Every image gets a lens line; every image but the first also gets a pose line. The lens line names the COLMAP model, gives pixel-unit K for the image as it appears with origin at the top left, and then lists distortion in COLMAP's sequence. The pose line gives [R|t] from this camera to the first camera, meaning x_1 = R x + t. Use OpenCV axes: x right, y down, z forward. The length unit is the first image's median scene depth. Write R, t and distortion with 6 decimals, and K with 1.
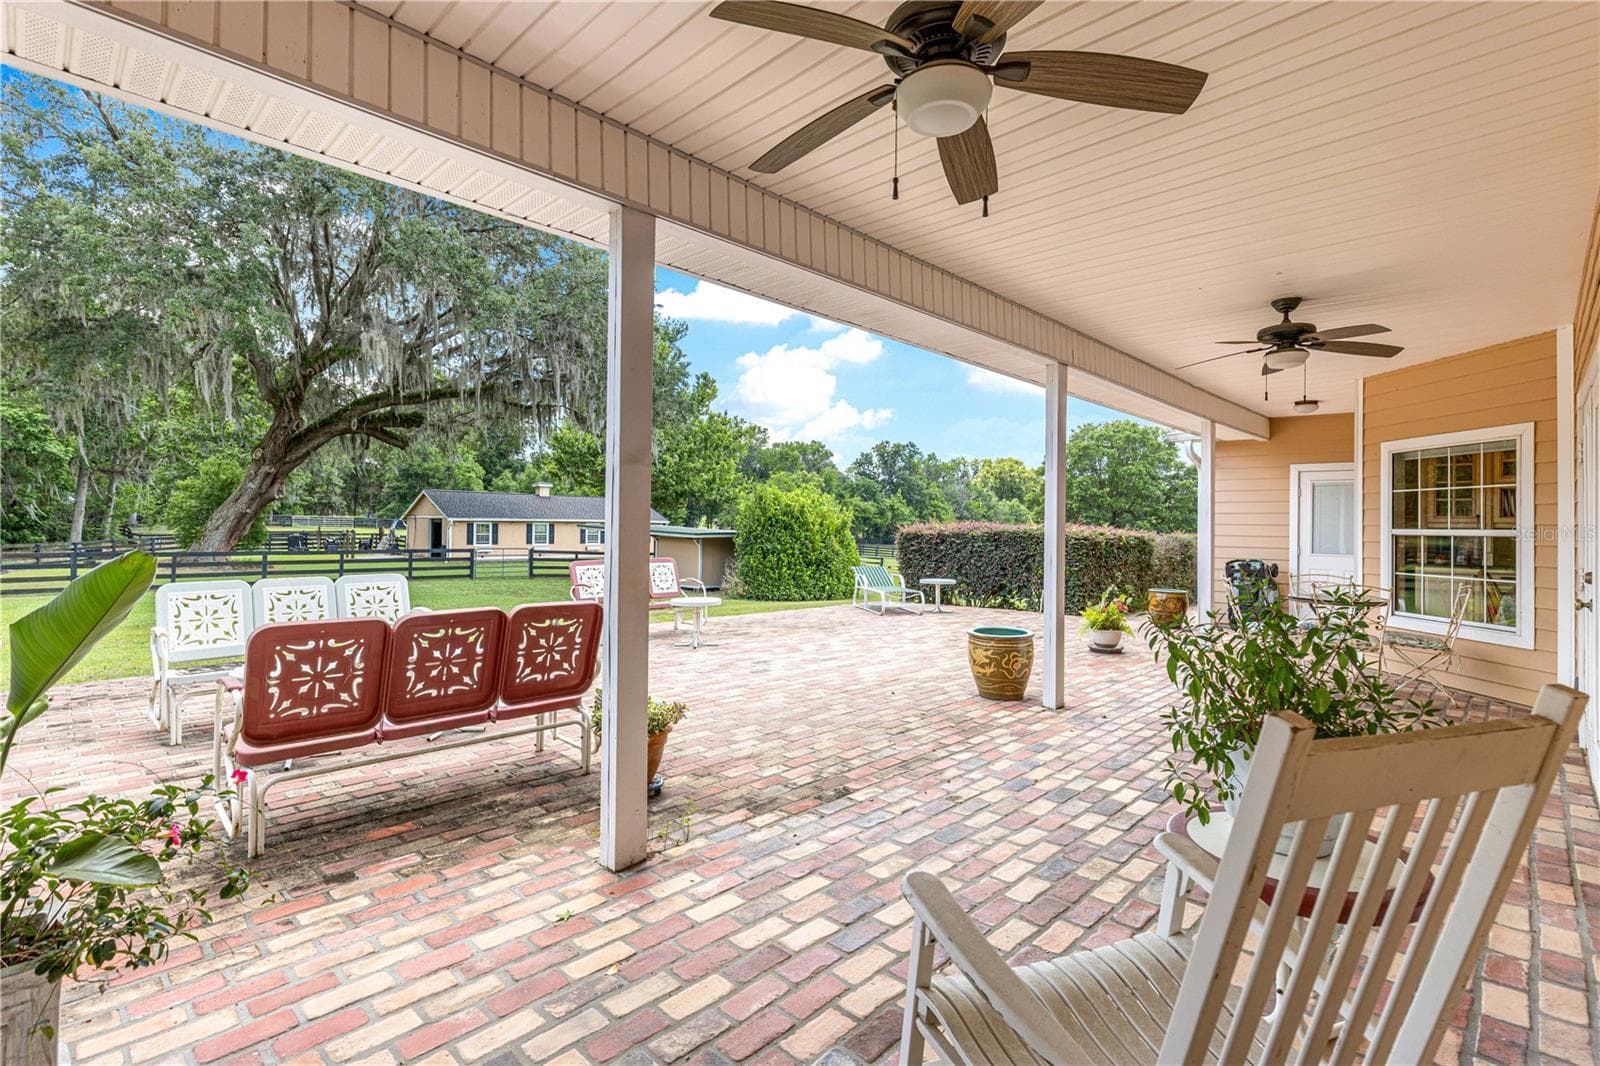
lens RADIAL K [[734.1, 0, 794.8], [0, 734.1, 541.1], [0, 0, 1]] dist [-0.000584, -0.000067]
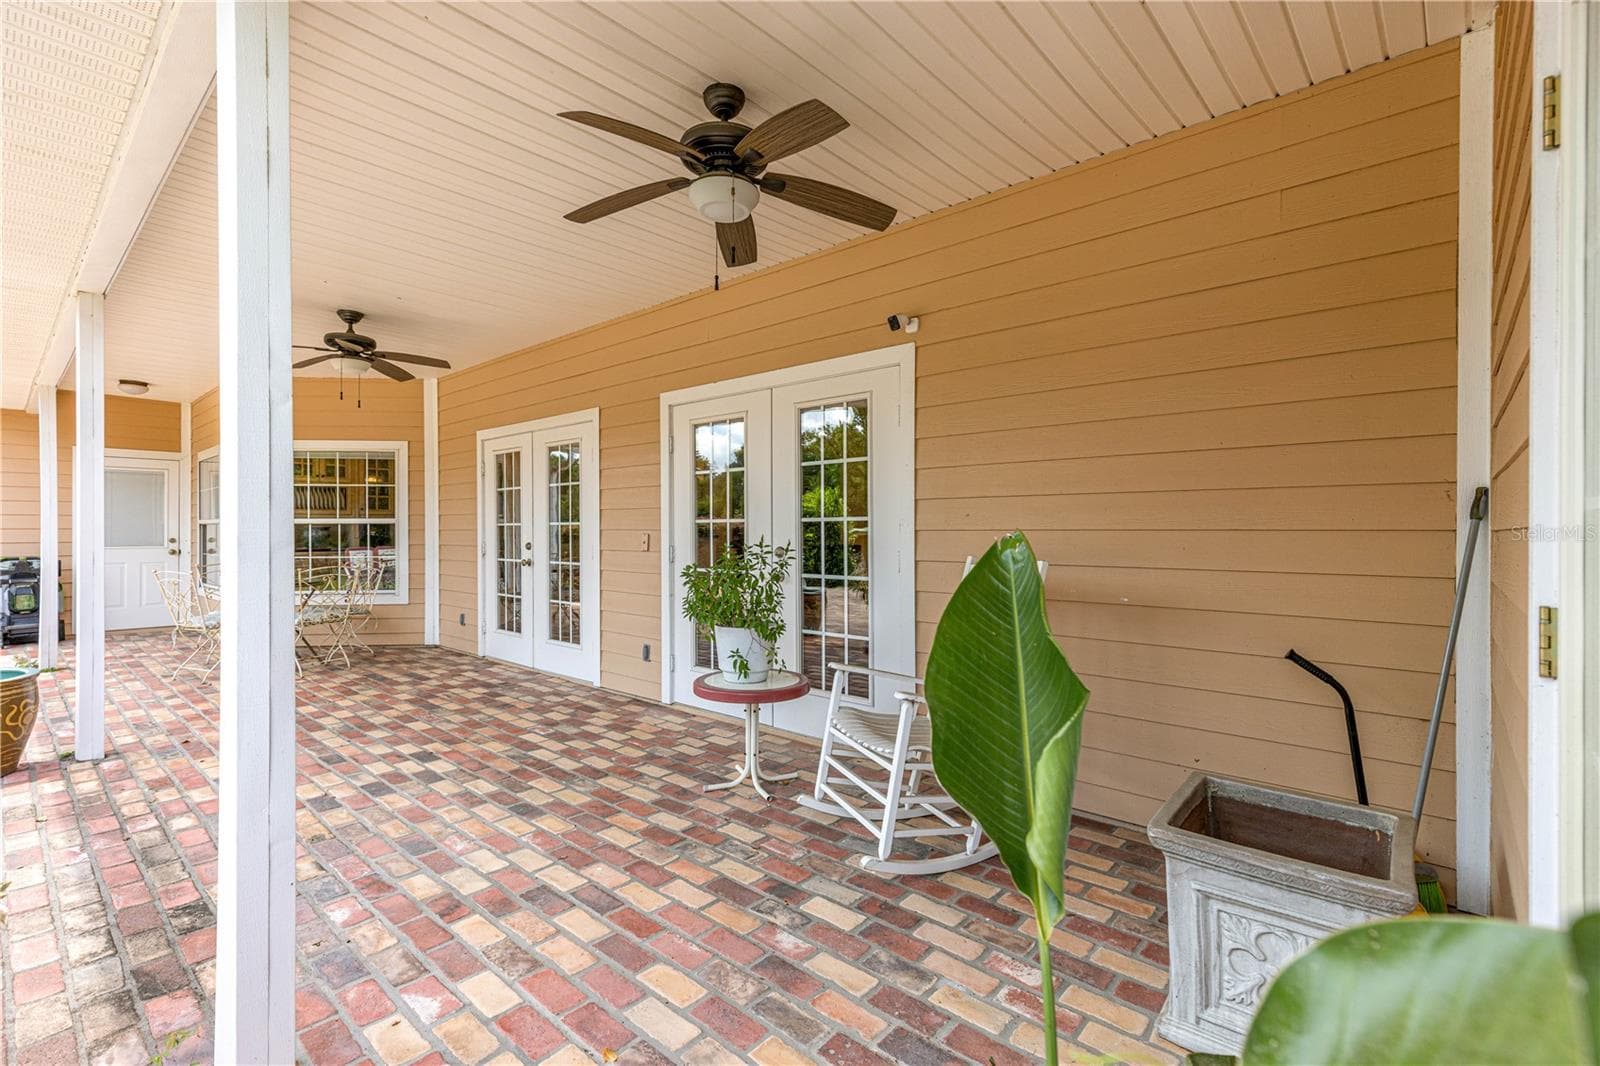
lens RADIAL K [[734.1, 0, 794.8], [0, 734.1, 541.1], [0, 0, 1]] dist [-0.000584, -0.000067]
pose [[-0.052384, -0.031069, 0.998144, -0.522136], [0.022136, 0.999234, 0.032264, -0.000912], [-0.998382, 0.023785, -0.051656, 0.410537]]
